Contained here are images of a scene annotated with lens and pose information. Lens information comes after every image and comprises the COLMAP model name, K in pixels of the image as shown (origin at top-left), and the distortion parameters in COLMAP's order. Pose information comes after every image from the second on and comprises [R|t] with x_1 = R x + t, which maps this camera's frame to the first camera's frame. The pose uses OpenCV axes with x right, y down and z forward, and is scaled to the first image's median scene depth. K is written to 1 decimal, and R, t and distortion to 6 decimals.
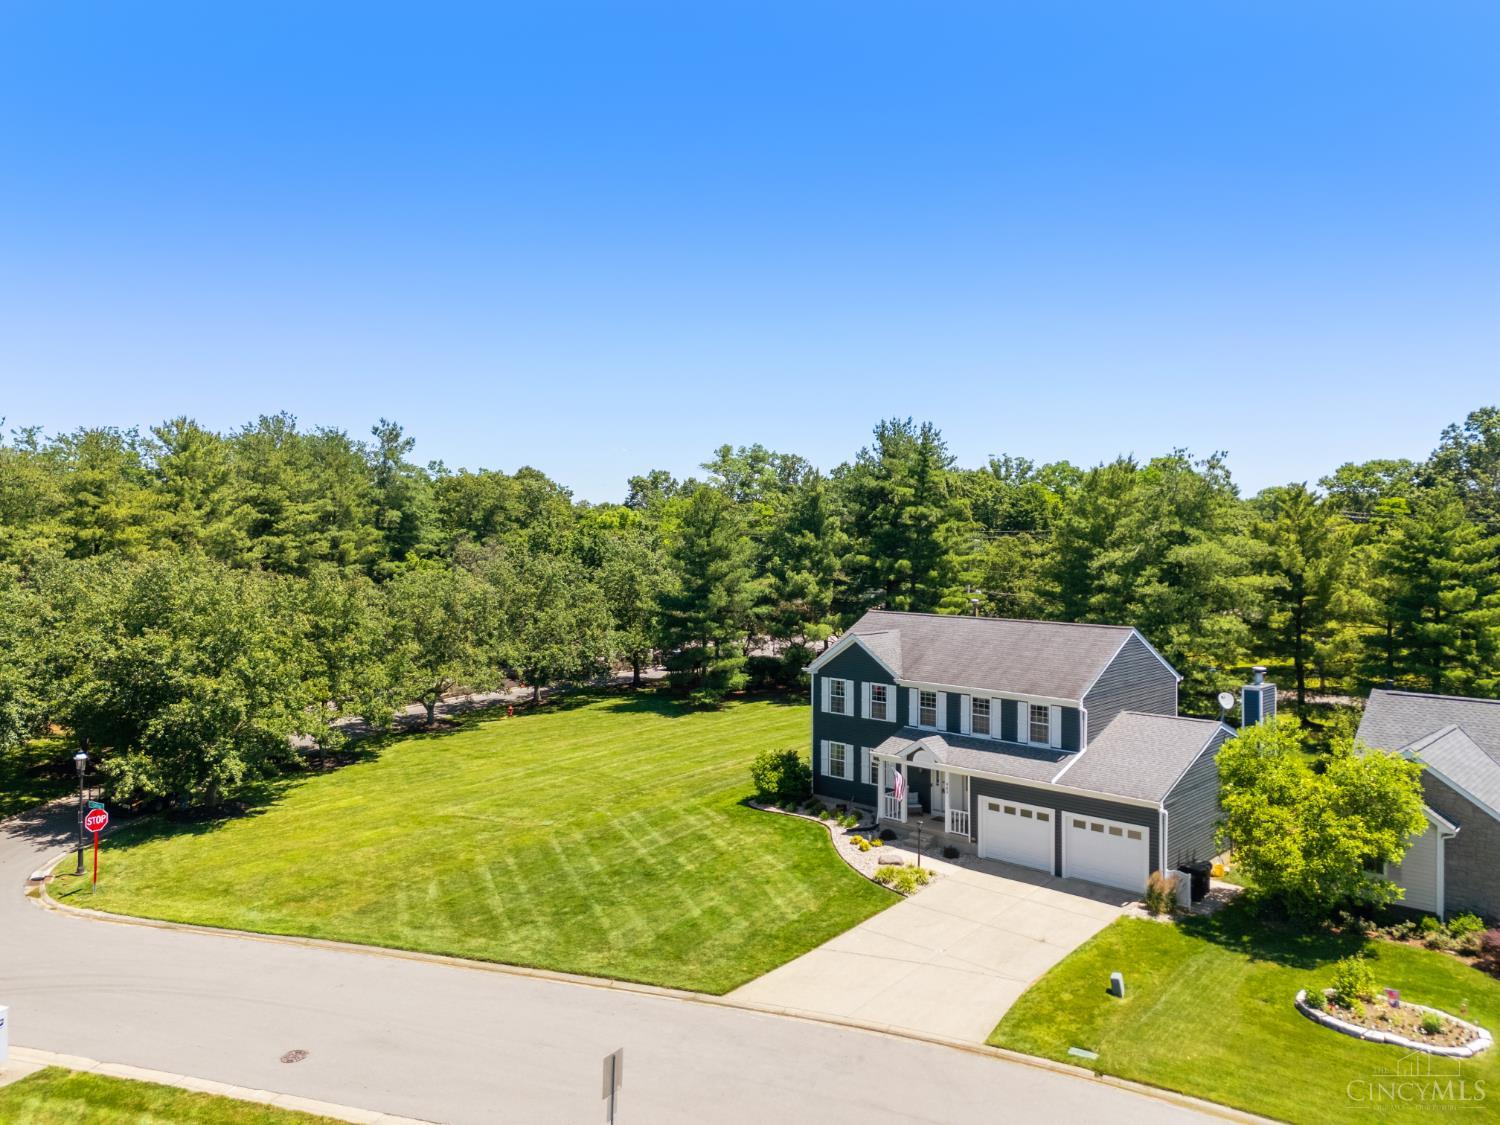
lens RADIAL K [[1125.7, 0, 747.1], [0, 1125.7, 543.7], [0, 0, 1]] dist [0.118367, -0.120520]
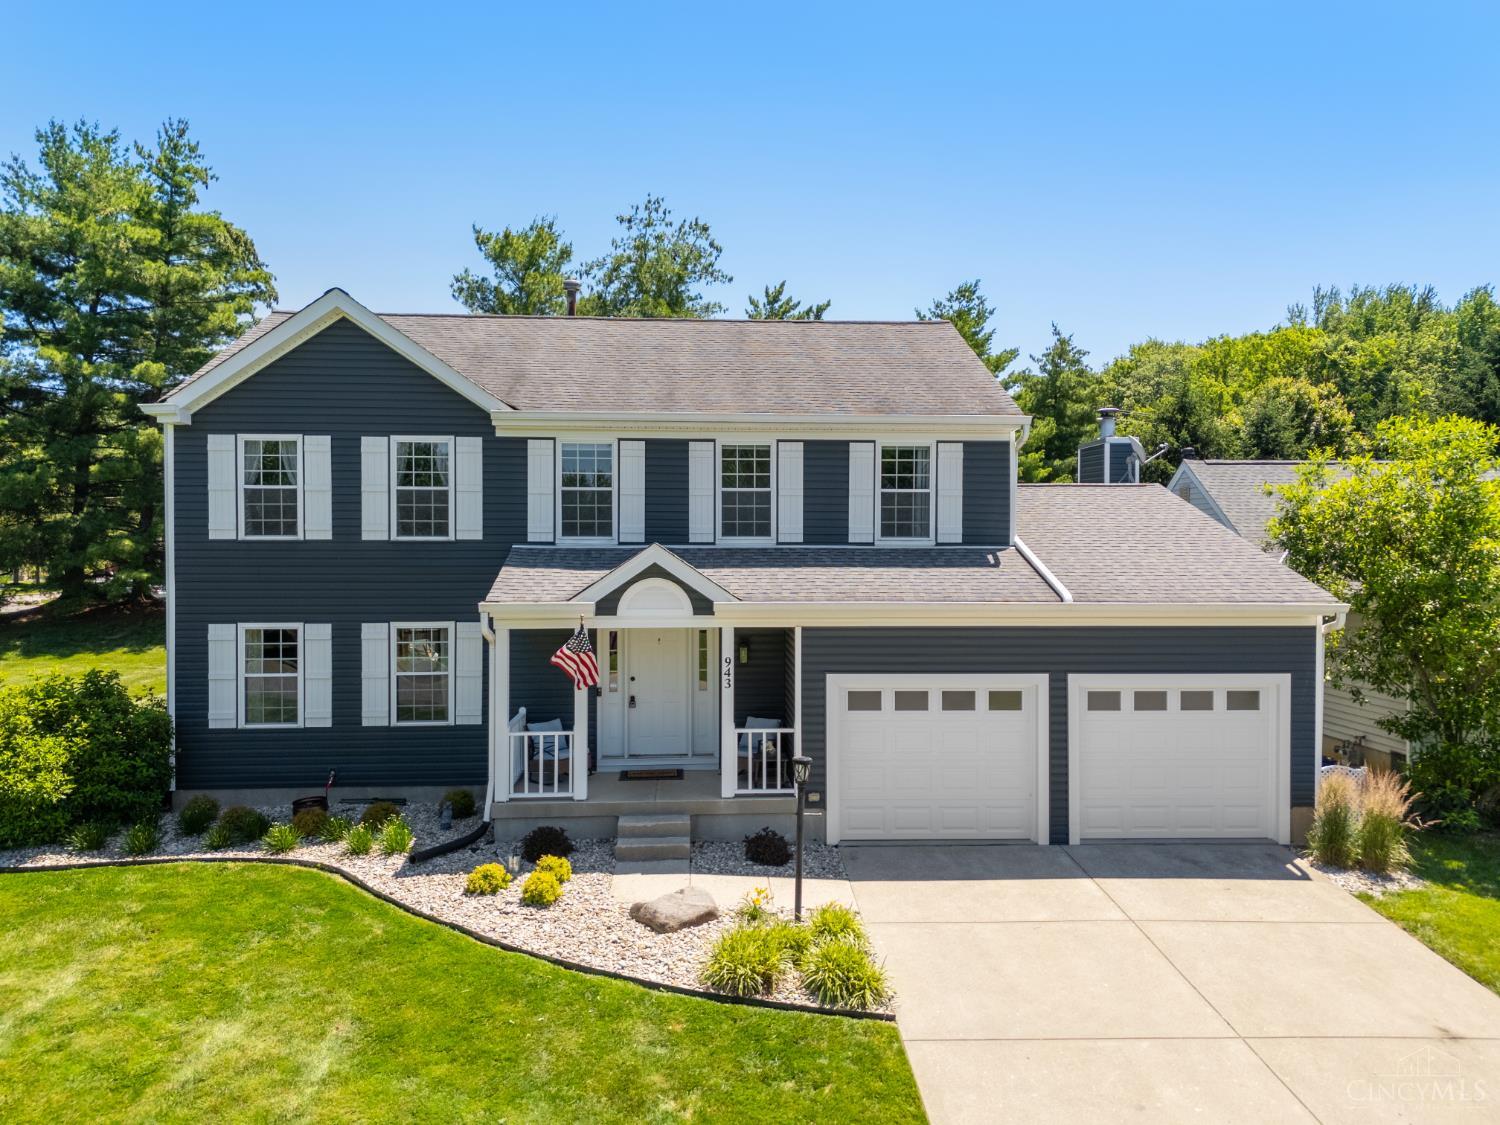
lens RADIAL K [[1125.7, 0, 747.1], [0, 1125.7, 543.7], [0, 0, 1]] dist [0.118367, -0.120520]
pose [[0.704903, -0.004313, 0.709291, -0.070858], [0.013950, 0.999872, -0.007784, 0.178645], [-0.709167, 0.015381, 0.704873, 0.749947]]
